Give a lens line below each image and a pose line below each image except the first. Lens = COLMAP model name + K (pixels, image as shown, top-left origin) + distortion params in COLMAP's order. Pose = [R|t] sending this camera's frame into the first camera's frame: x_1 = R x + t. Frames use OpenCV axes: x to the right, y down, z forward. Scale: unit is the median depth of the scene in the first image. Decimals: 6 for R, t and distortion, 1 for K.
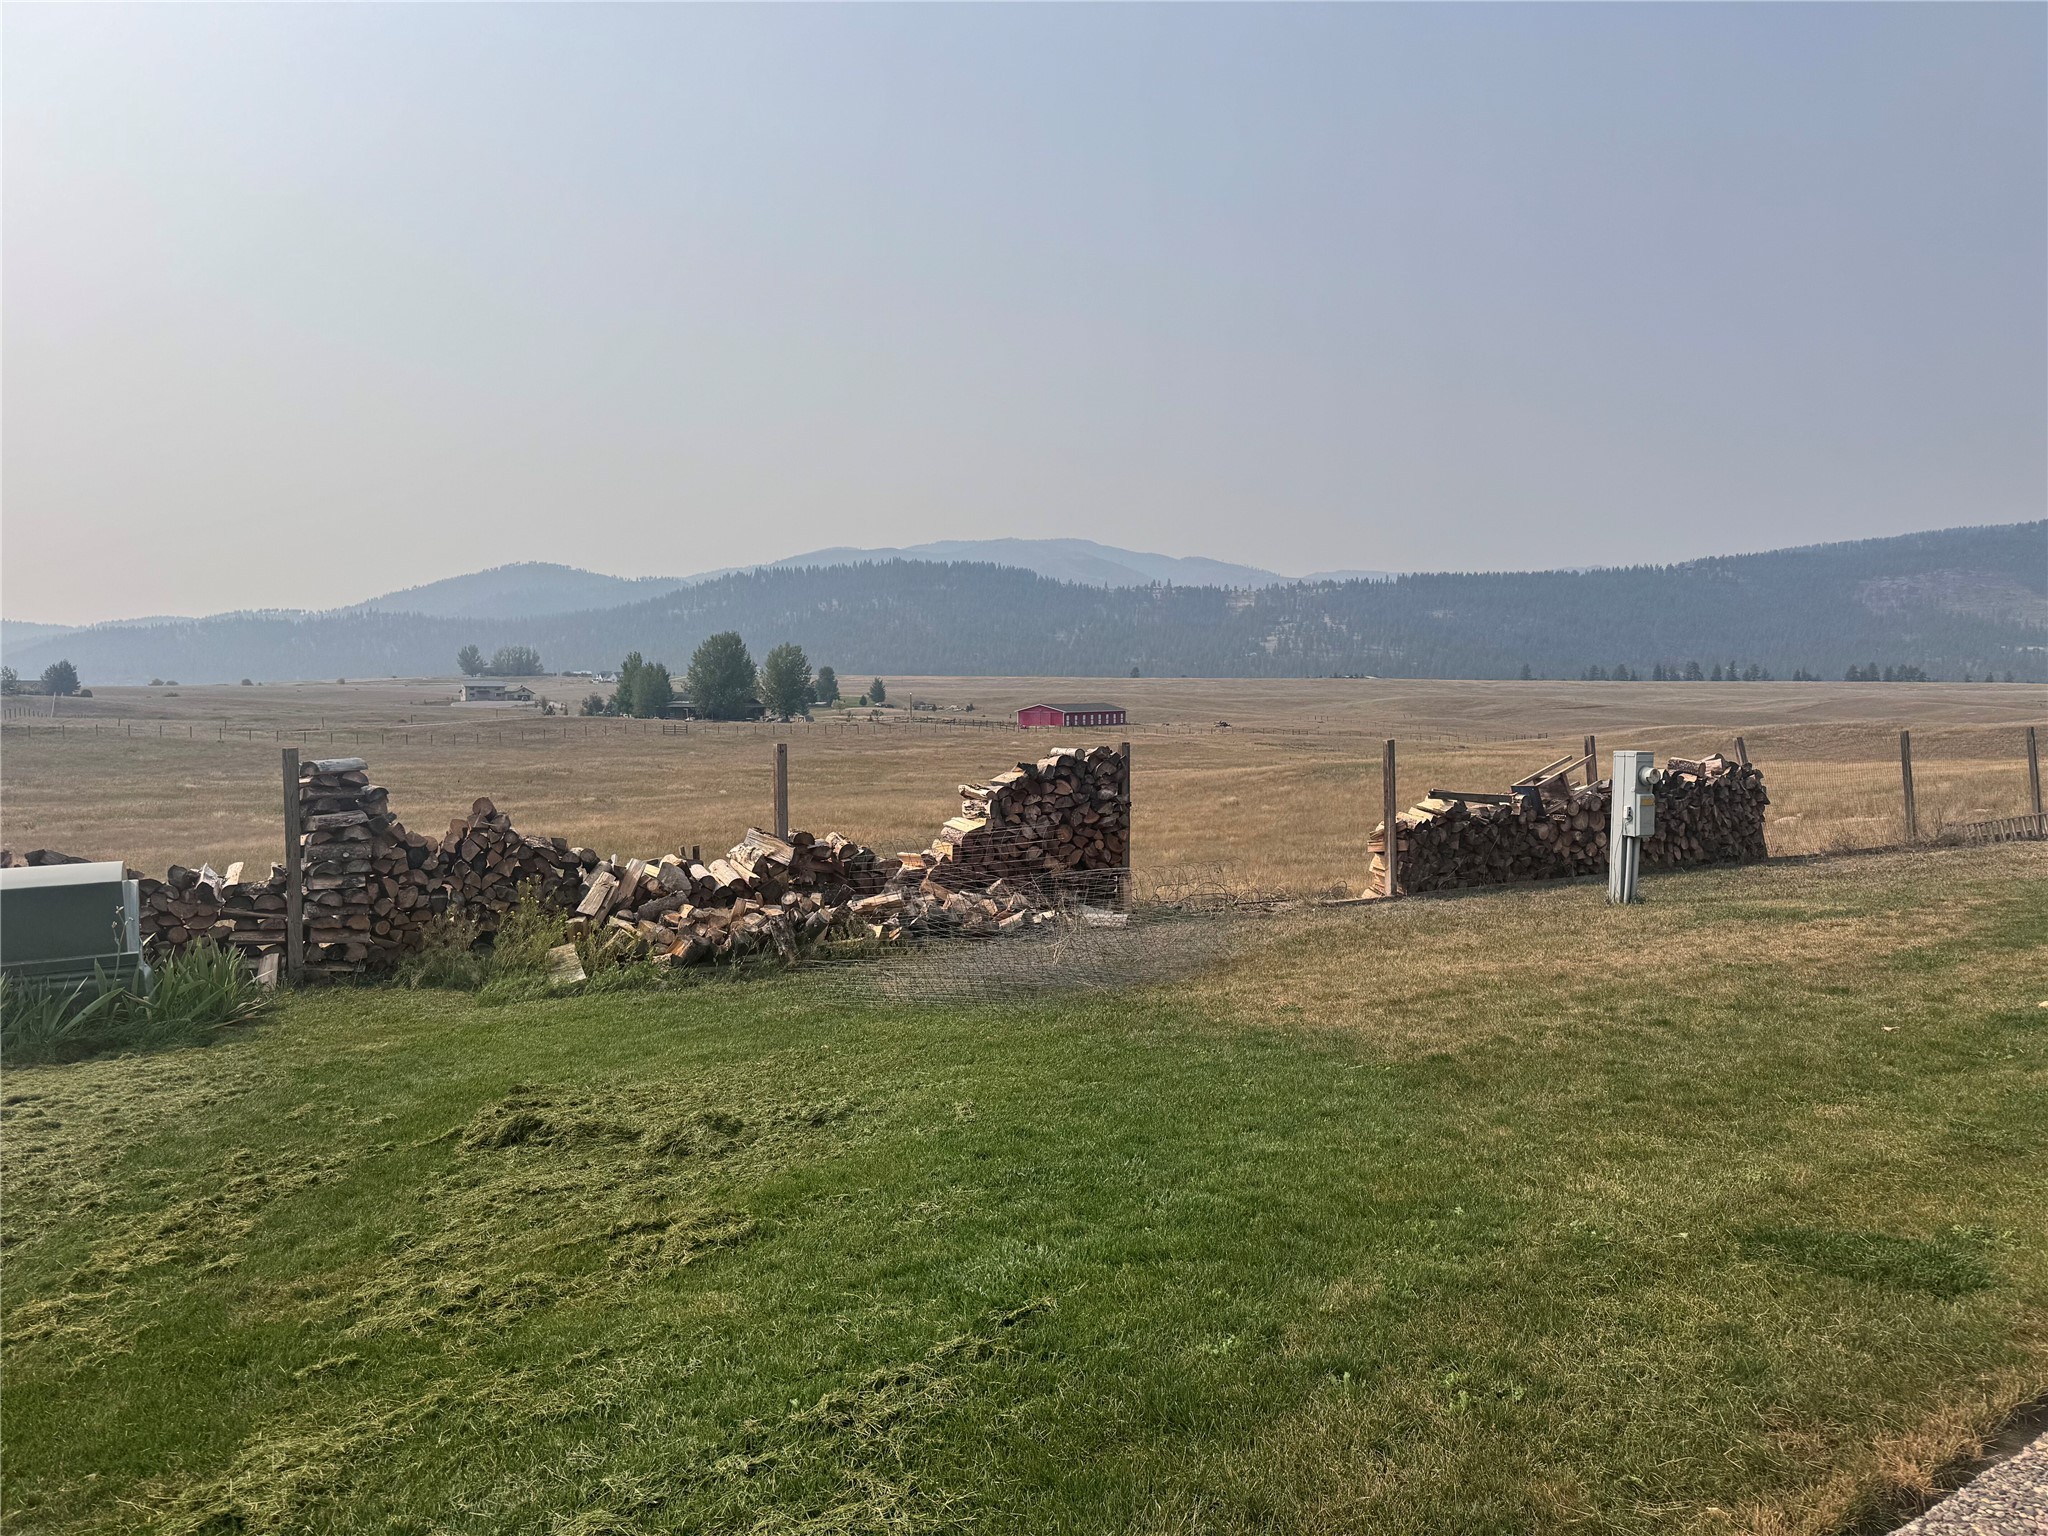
lens RADIAL K [[1431.1, 0, 1016.4], [0, 1431.1, 781.8], [0, 0, 1]] dist [0.056308, -0.062775]
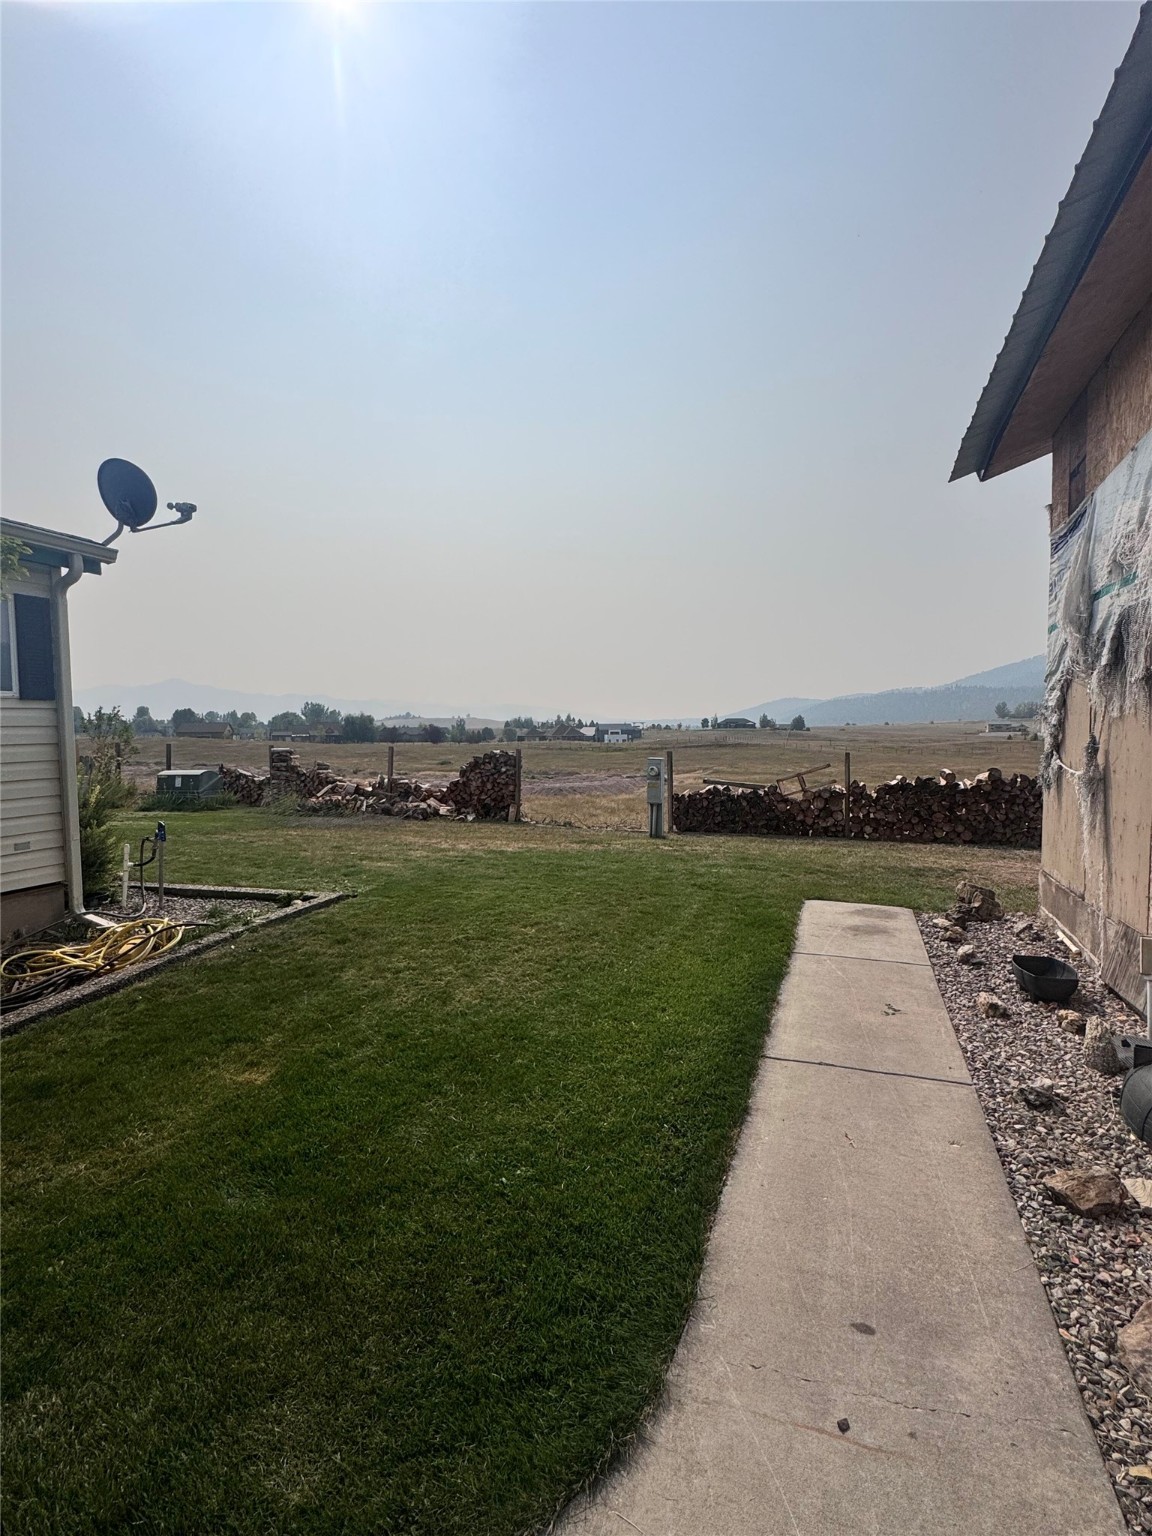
lens RADIAL K [[729.5, 0, 576.0], [0, 729.5, 768.0], [0, 0, 1]] dist [-0.003387, 0.000321]
pose [[0.613295, 0.036494, -0.789011, 0.915424], [-0.042274, 0.999017, 0.013348, -0.013674], [0.788722, 0.025168, 0.614234, 0.270464]]
